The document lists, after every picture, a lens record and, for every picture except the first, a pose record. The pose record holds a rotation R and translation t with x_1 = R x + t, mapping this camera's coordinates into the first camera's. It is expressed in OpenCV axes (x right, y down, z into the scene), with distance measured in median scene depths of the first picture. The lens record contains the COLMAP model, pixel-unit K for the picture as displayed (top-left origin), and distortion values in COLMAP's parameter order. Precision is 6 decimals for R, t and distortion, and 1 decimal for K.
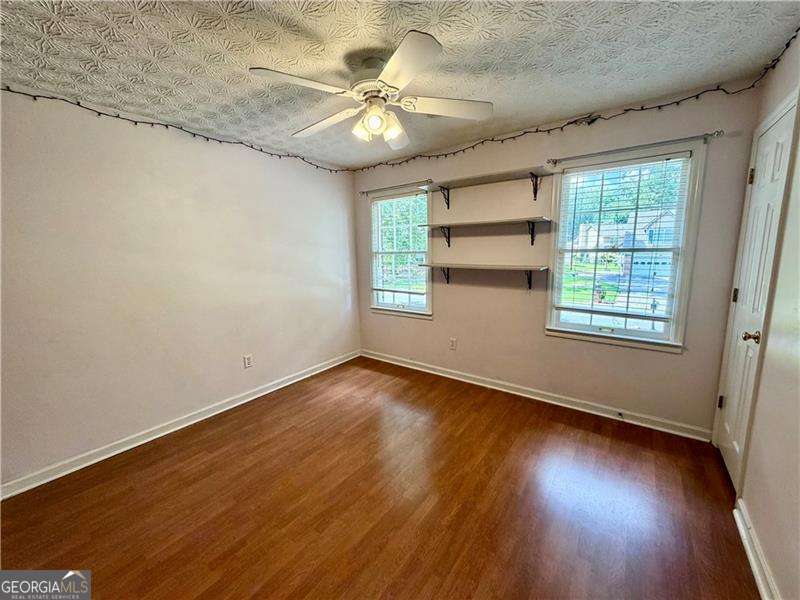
lens RADIAL K [[320.2, 0, 400.3], [0, 320.2, 299.9], [0, 0, 1]] dist [0.001338, -0.000453]
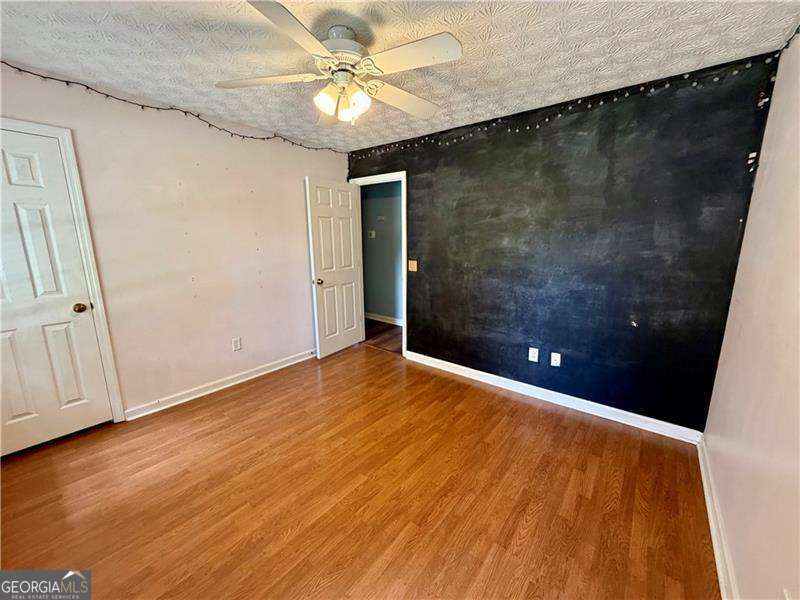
lens RADIAL K [[320.2, 0, 405.8], [0, 320.2, 295.9], [0, 0, 1]] dist [0.001338, -0.000453]
pose [[-0.999490, 0.022636, 0.022541, -0.219821], [0.028736, 0.945336, 0.324830, -0.254115], [-0.013956, 0.325312, -0.945504, 1.698072]]
